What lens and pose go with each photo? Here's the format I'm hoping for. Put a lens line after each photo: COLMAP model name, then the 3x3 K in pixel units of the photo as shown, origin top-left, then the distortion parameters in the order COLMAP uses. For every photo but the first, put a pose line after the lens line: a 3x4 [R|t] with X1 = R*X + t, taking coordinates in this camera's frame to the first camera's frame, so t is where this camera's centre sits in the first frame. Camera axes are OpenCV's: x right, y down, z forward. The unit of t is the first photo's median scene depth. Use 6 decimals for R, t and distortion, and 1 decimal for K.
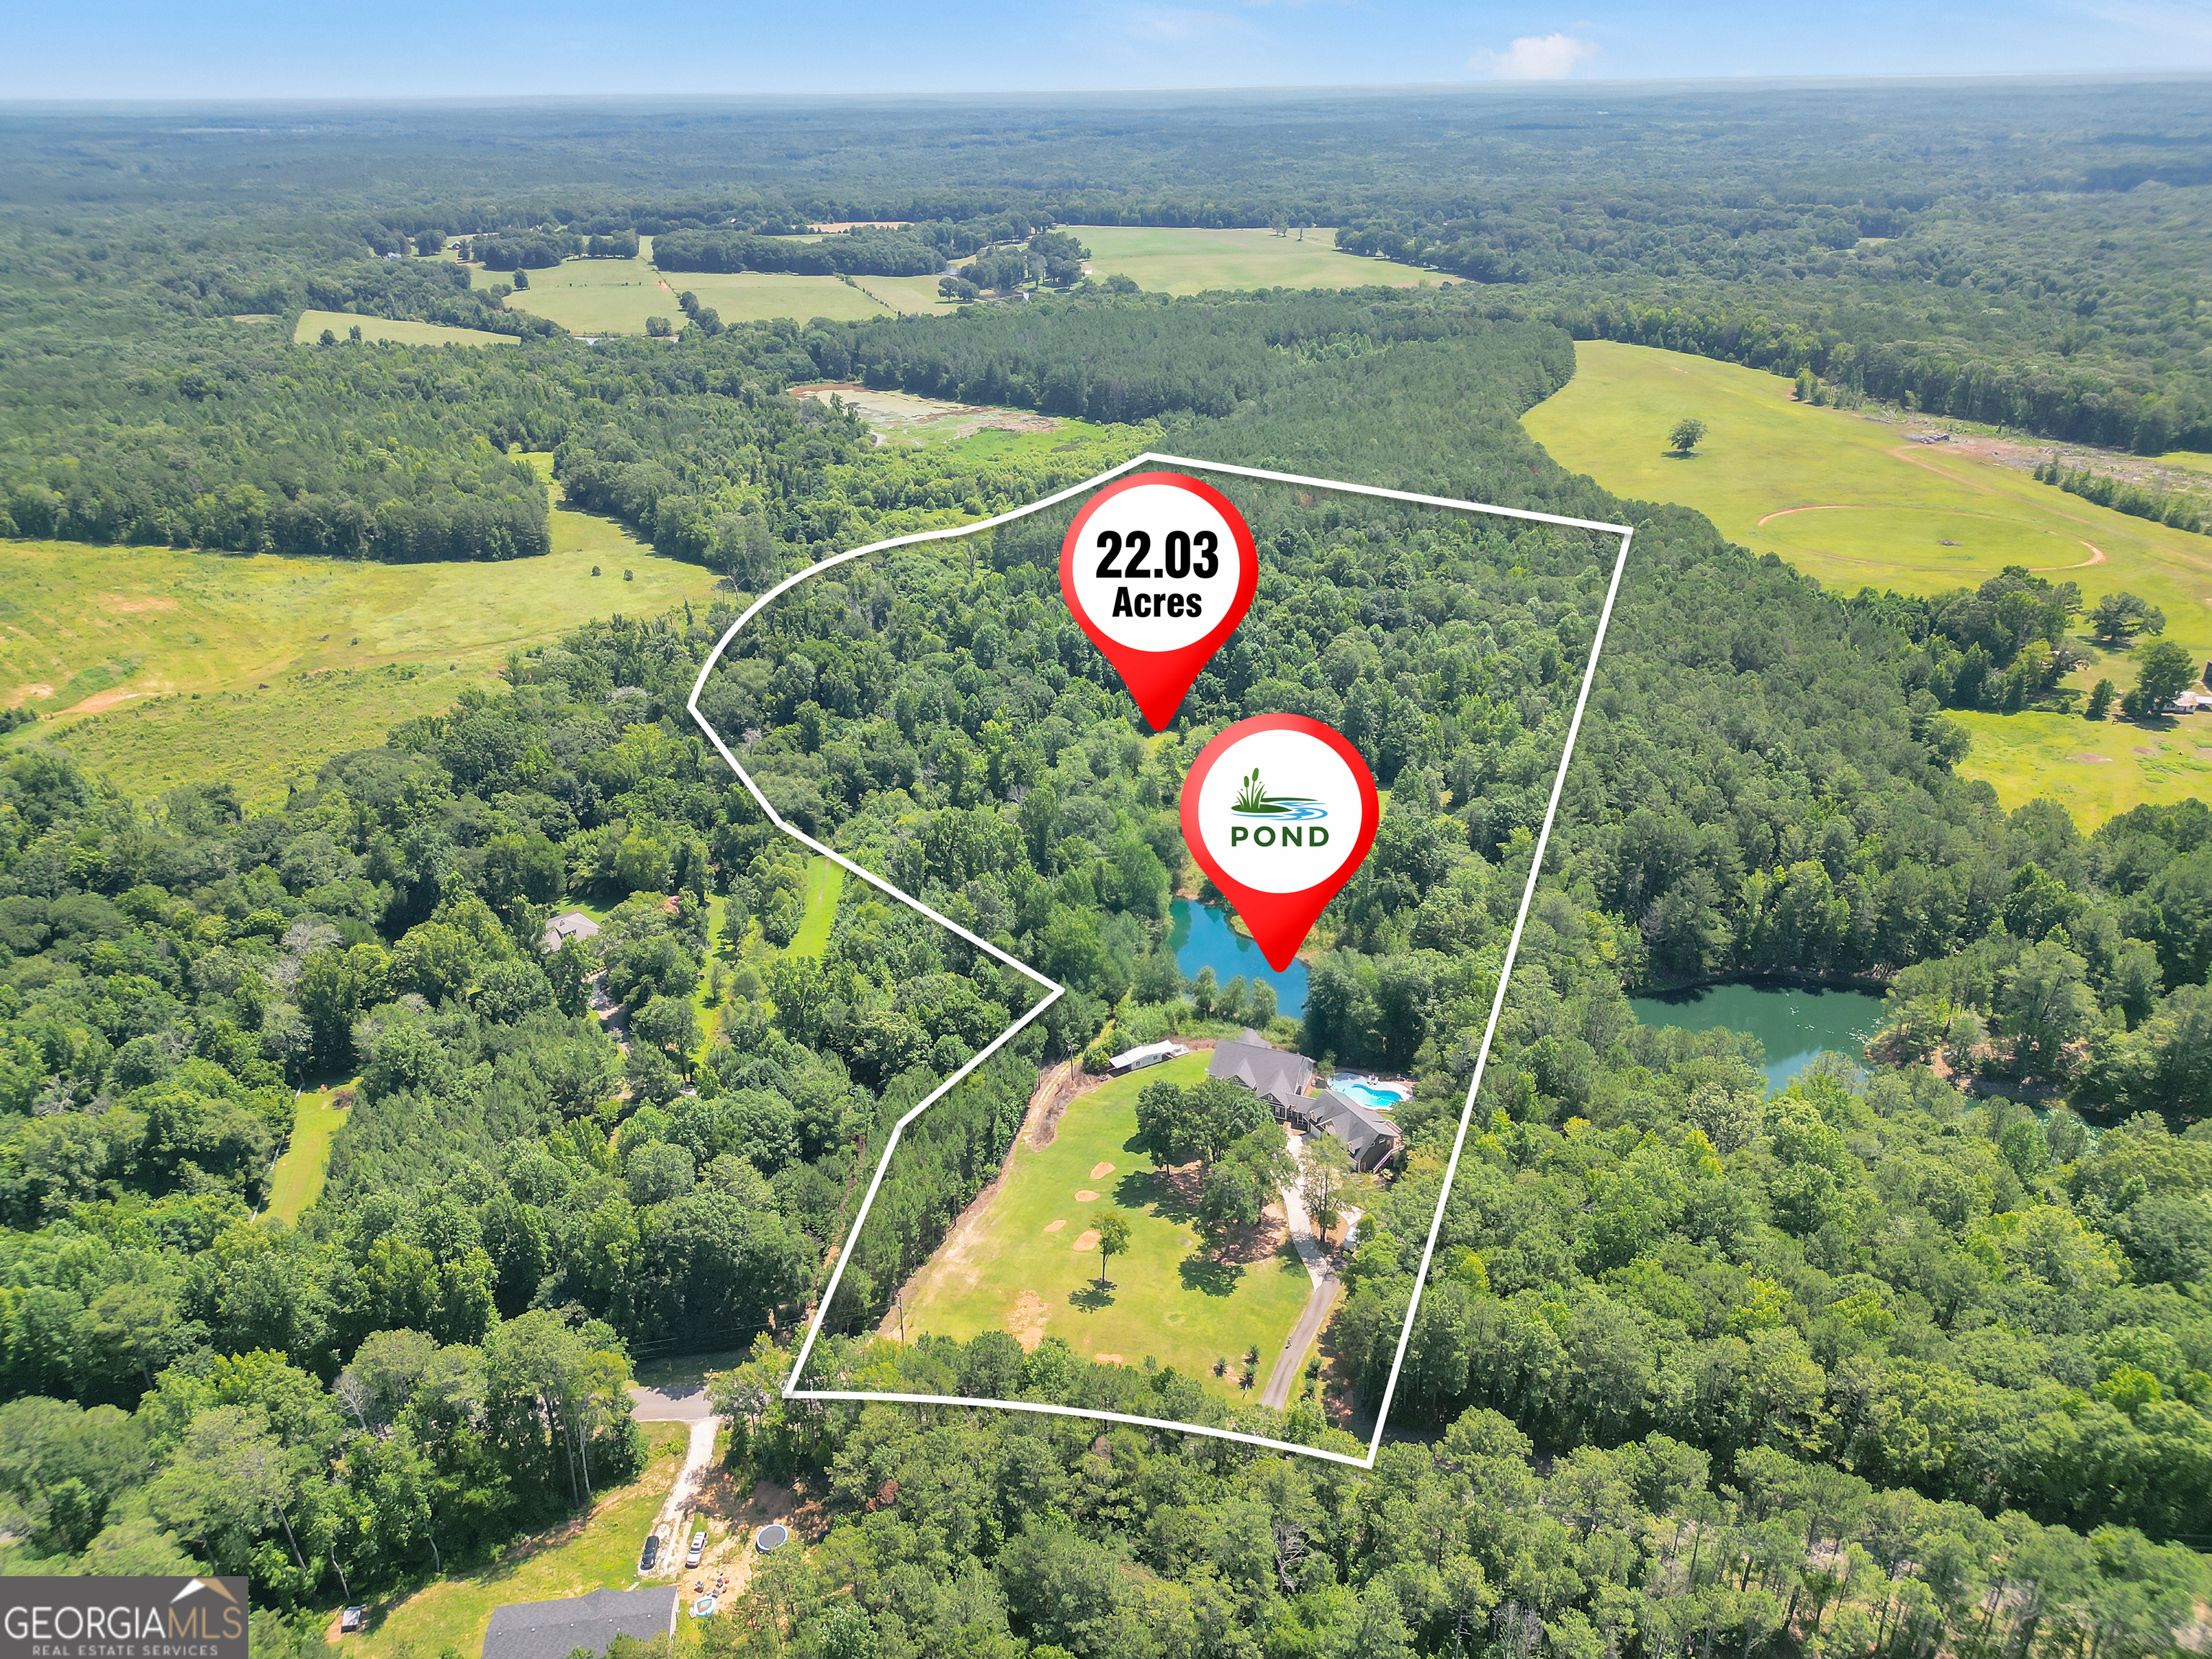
lens RADIAL K [[1570.9, 0, 1106.9], [0, 1570.9, 844.3], [0, 0, 1]] dist [0.079152, -0.094201]
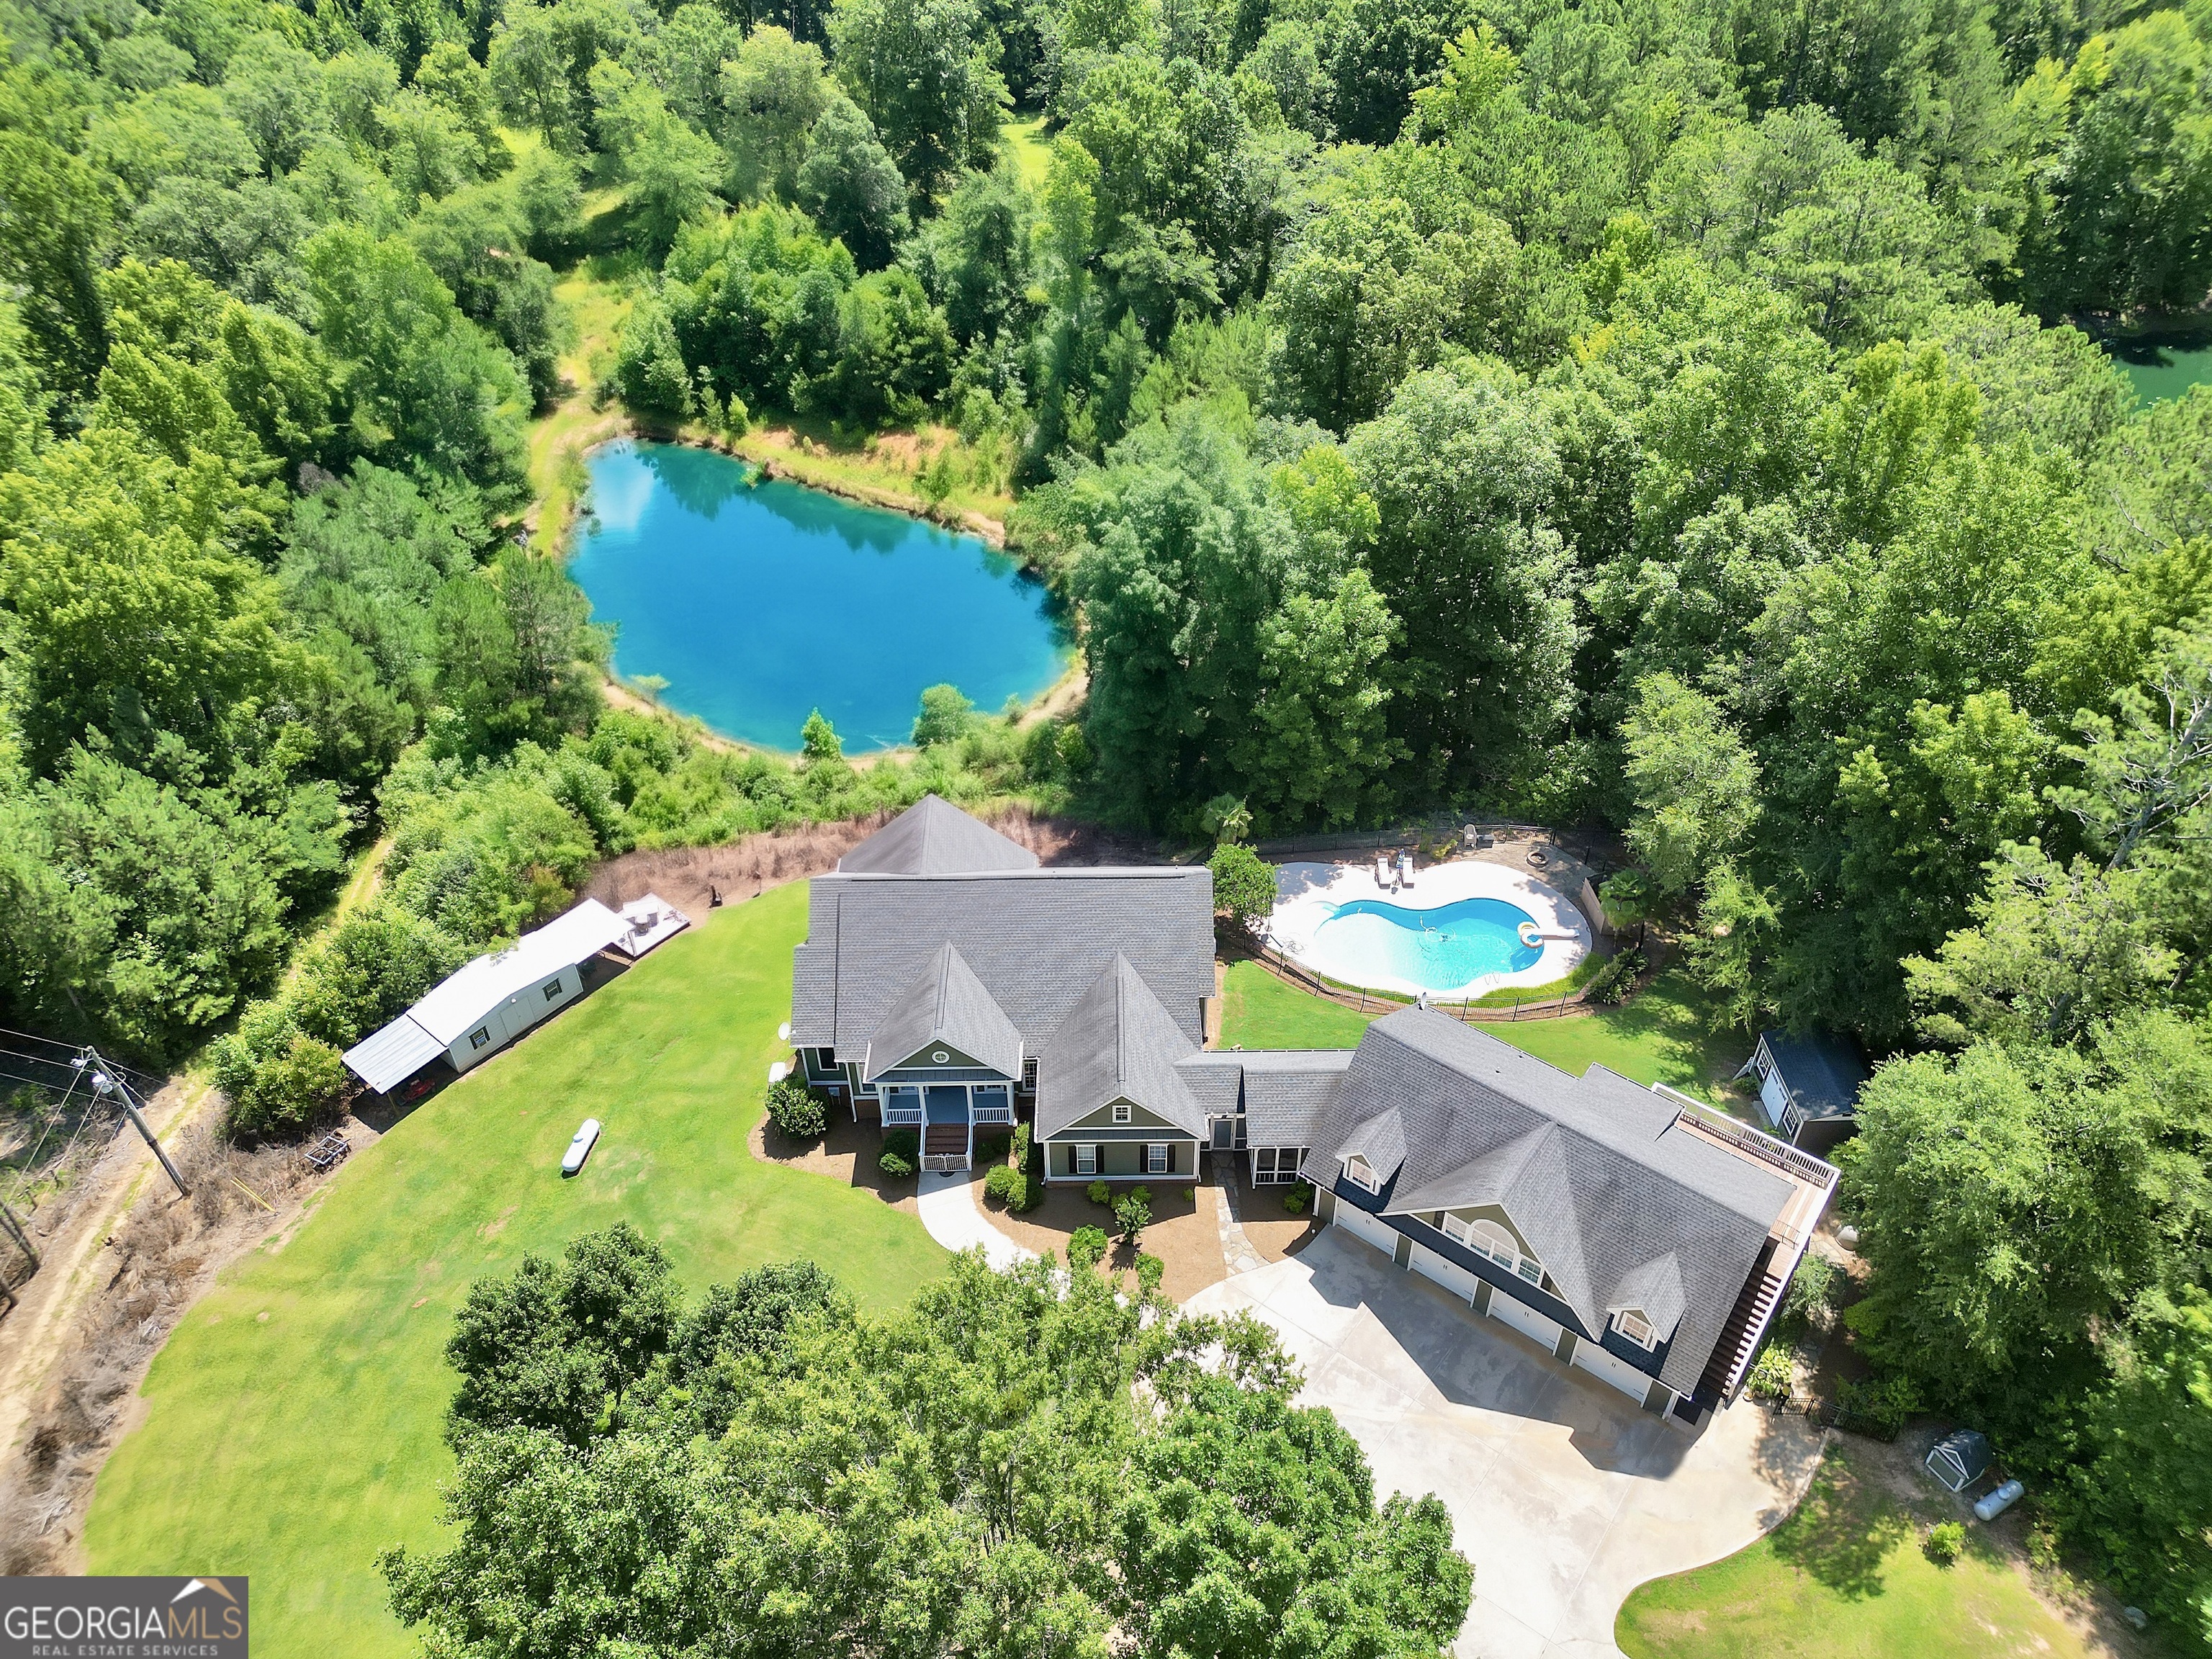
lens RADIAL K [[1570.9, 0, 1106.9], [0, 1570.9, 844.3], [0, 0, 1]] dist [0.079152, -0.094201]
pose [[0.931143, -0.239428, 0.275040, 0.046265], [0.168475, 0.951388, 0.257832, 0.062901], [-0.323402, -0.193741, 0.926216, 0.716578]]
